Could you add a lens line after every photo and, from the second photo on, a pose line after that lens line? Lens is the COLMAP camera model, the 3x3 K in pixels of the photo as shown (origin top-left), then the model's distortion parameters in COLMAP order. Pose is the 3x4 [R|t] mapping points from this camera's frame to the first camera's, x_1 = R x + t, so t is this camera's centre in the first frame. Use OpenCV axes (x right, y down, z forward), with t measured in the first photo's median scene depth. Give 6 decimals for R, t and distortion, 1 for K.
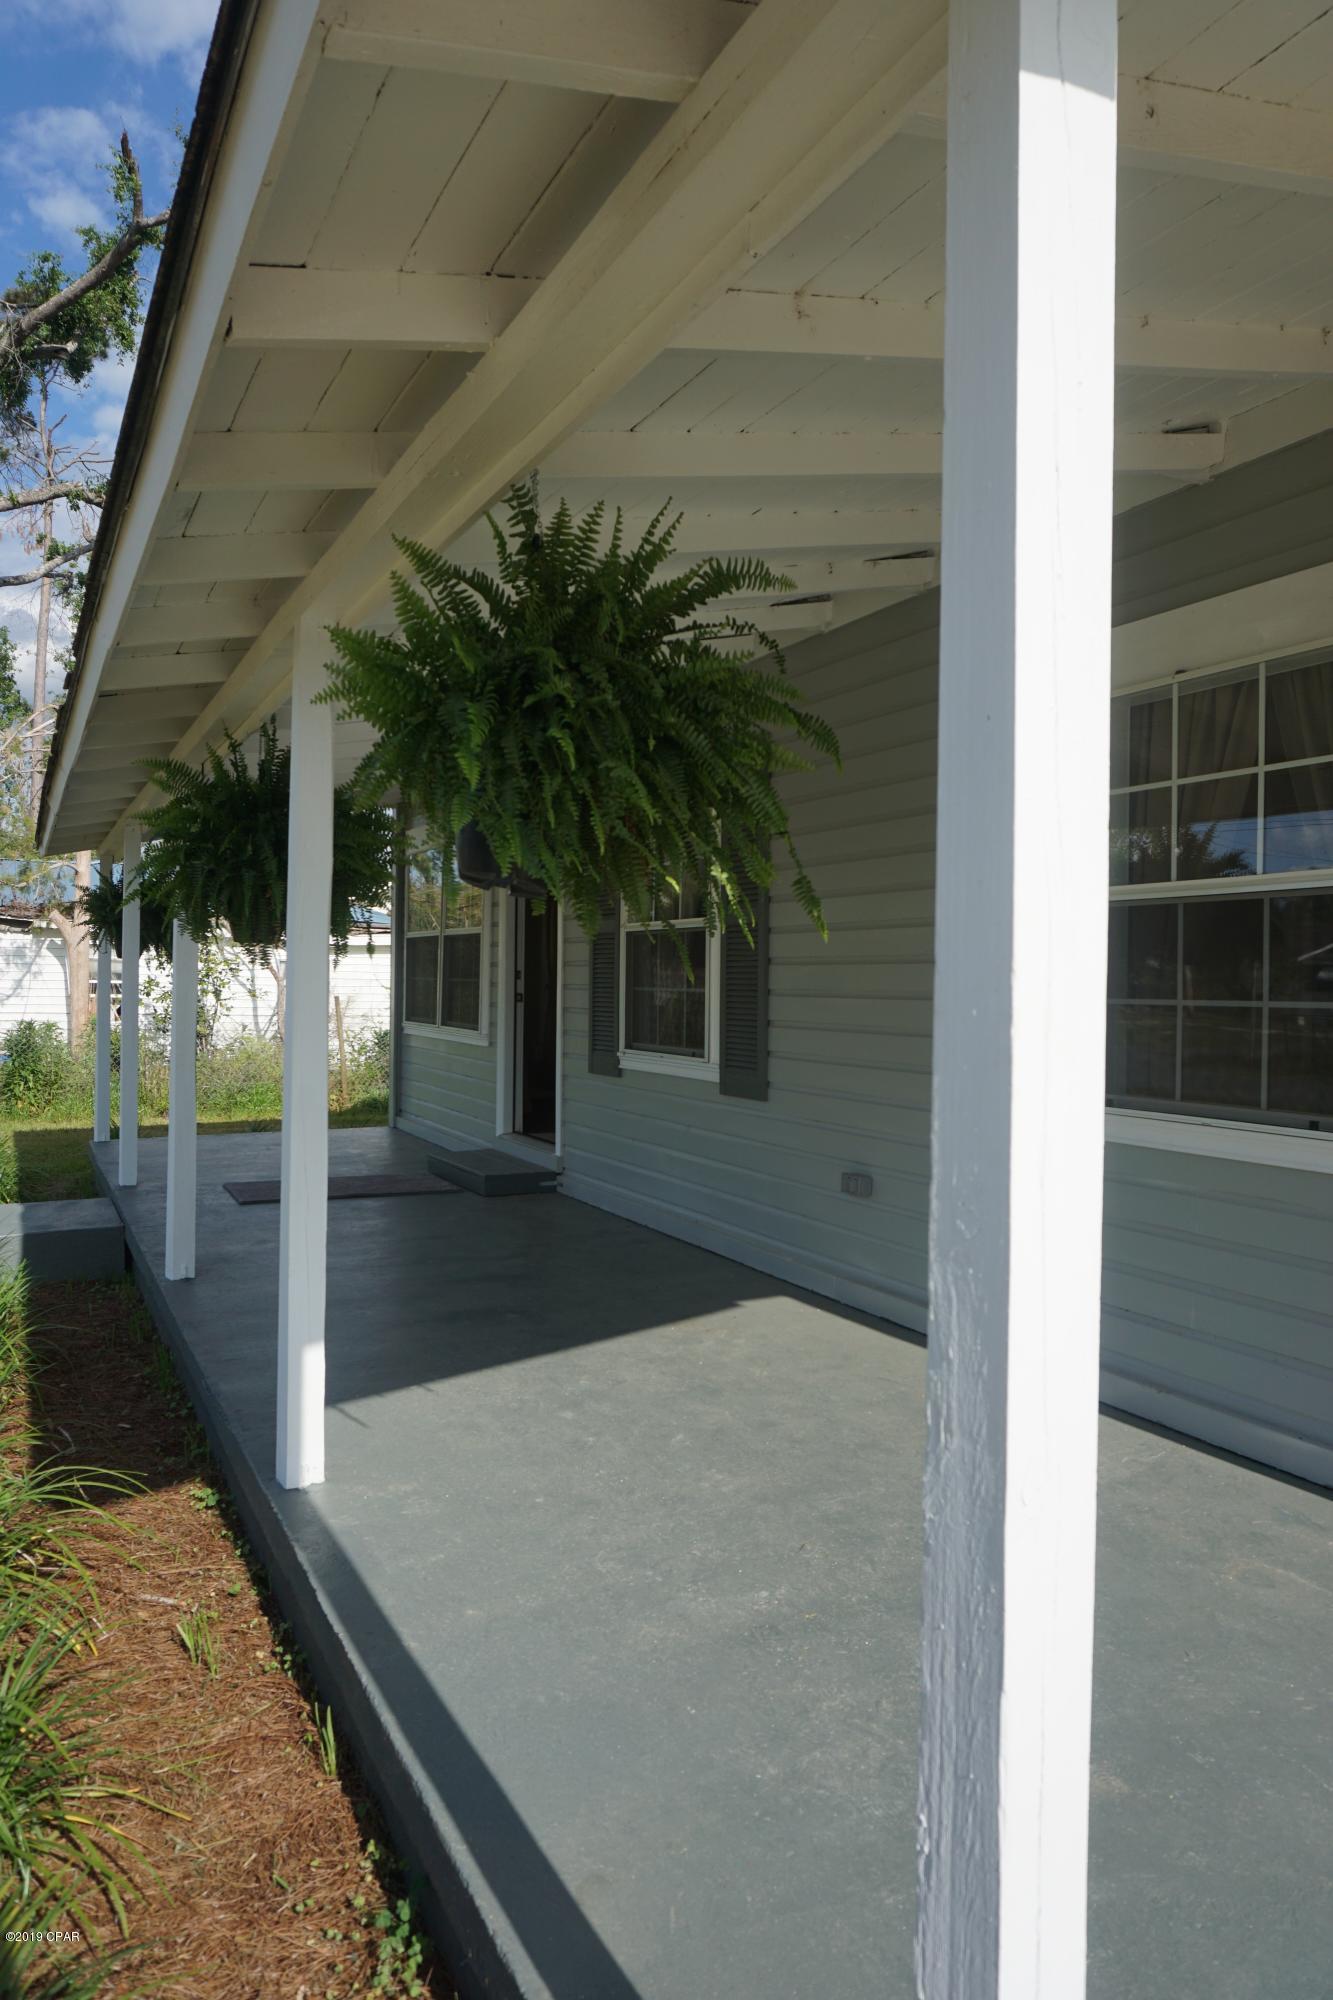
lens RADIAL K [[1333.2, 0, 667.3], [0, 1333.2, 989.1], [0, 0, 1]] dist [-0.037966, 0.024477]
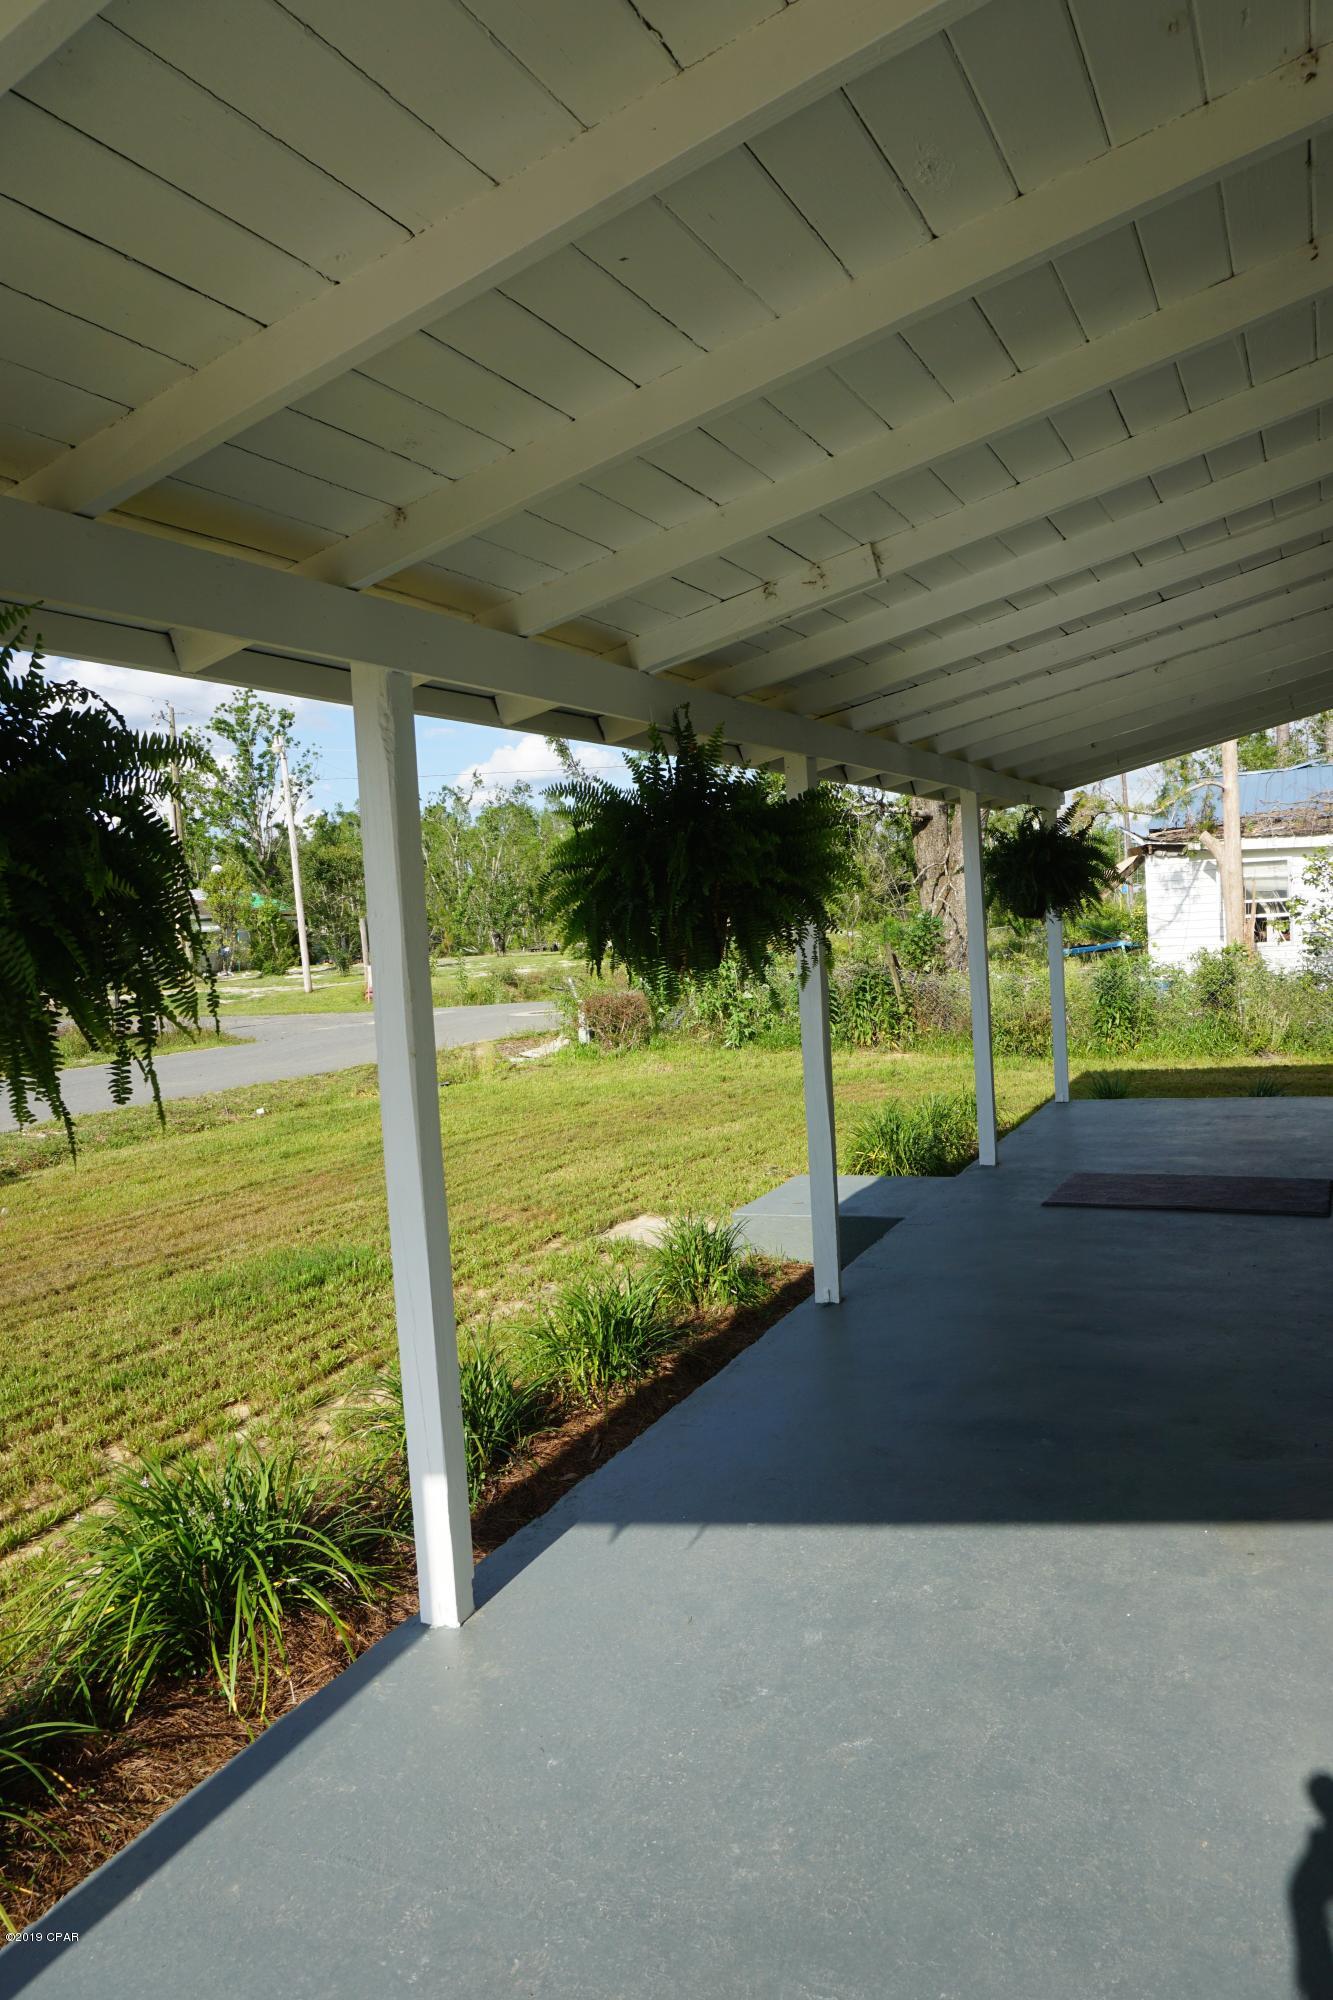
lens RADIAL K [[1333.2, 0, 665.6], [0, 1333.2, 1003.9], [0, 0, 1]] dist [-0.037966, 0.024477]
pose [[0.595770, 0.001413, -0.803154, 0.423804], [0.068881, 0.996224, 0.052847, -0.061955], [0.800196, -0.086807, 0.593423, 0.501723]]
